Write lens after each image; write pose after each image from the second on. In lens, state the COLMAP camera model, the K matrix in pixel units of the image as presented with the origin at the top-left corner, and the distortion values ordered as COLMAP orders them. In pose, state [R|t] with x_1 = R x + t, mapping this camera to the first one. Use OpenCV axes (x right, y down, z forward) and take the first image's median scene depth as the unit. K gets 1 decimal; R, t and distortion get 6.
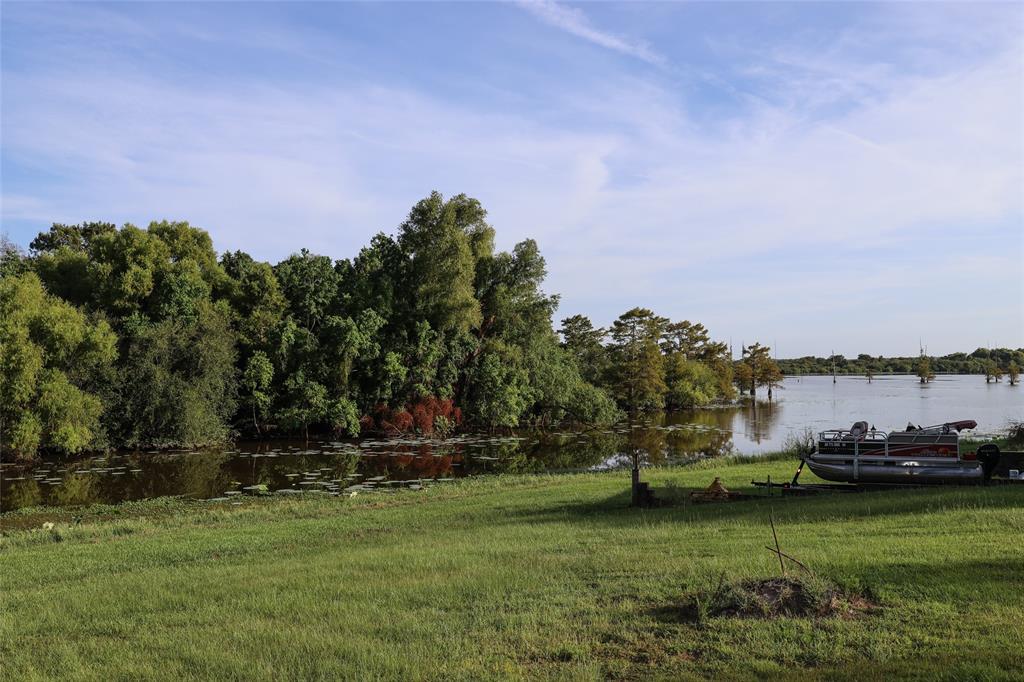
lens RADIAL K [[901.5, 0, 517.8], [0, 901.5, 341.7], [0, 0, 1]] dist [-0.014360, 0.003984]
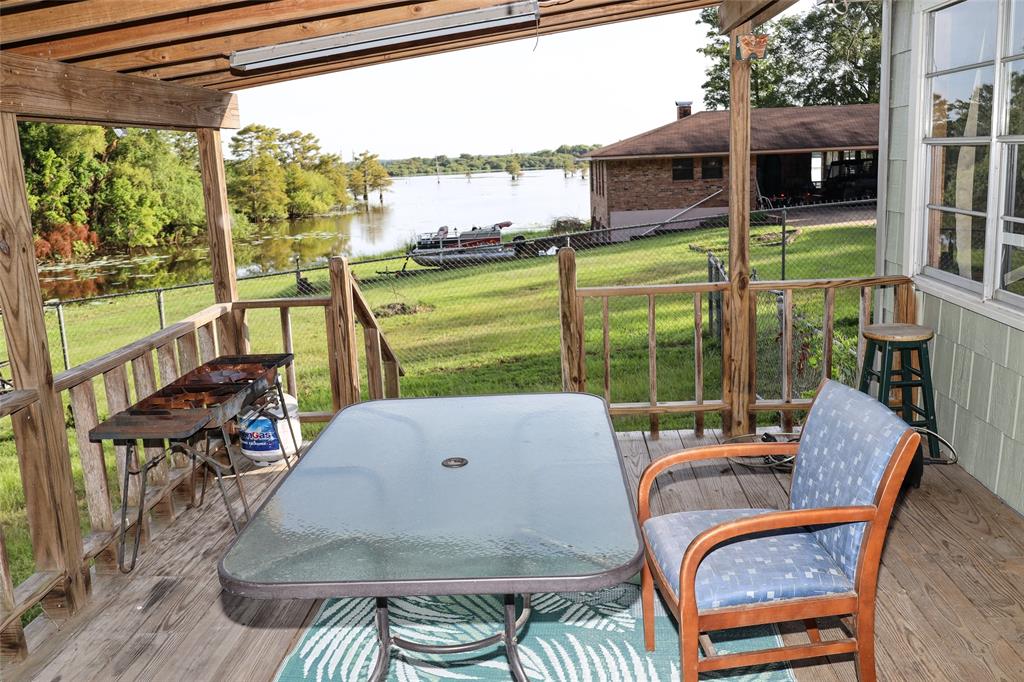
lens RADIAL K [[901.5, 0, 517.8], [0, 901.5, 341.7], [0, 0, 1]] dist [-0.014360, 0.003984]
pose [[0.911074, -0.115917, 0.395611, -0.044244], [0.028299, 0.974975, 0.220504, -0.018285], [-0.411271, -0.189700, 0.891555, -0.153144]]
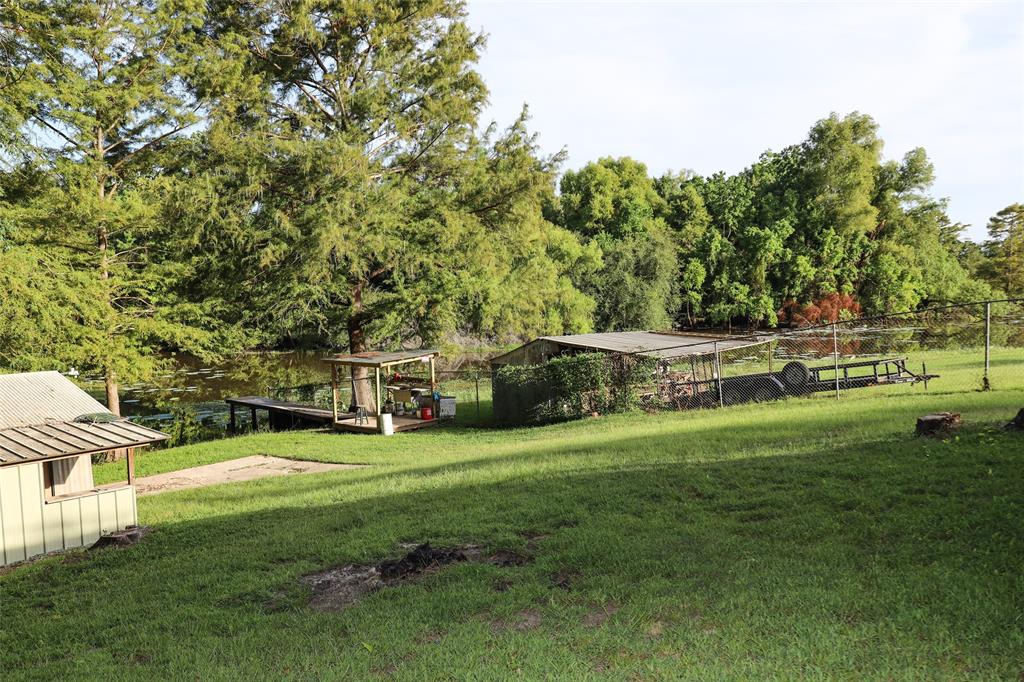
lens RADIAL K [[901.5, 0, 517.8], [0, 901.5, 341.7], [0, 0, 1]] dist [-0.014360, 0.003984]
pose [[0.943237, -0.001664, -0.332116, -0.091741], [0.037286, 0.994196, 0.100913, -0.008579], [0.330021, -0.107568, 0.937825, -0.223529]]
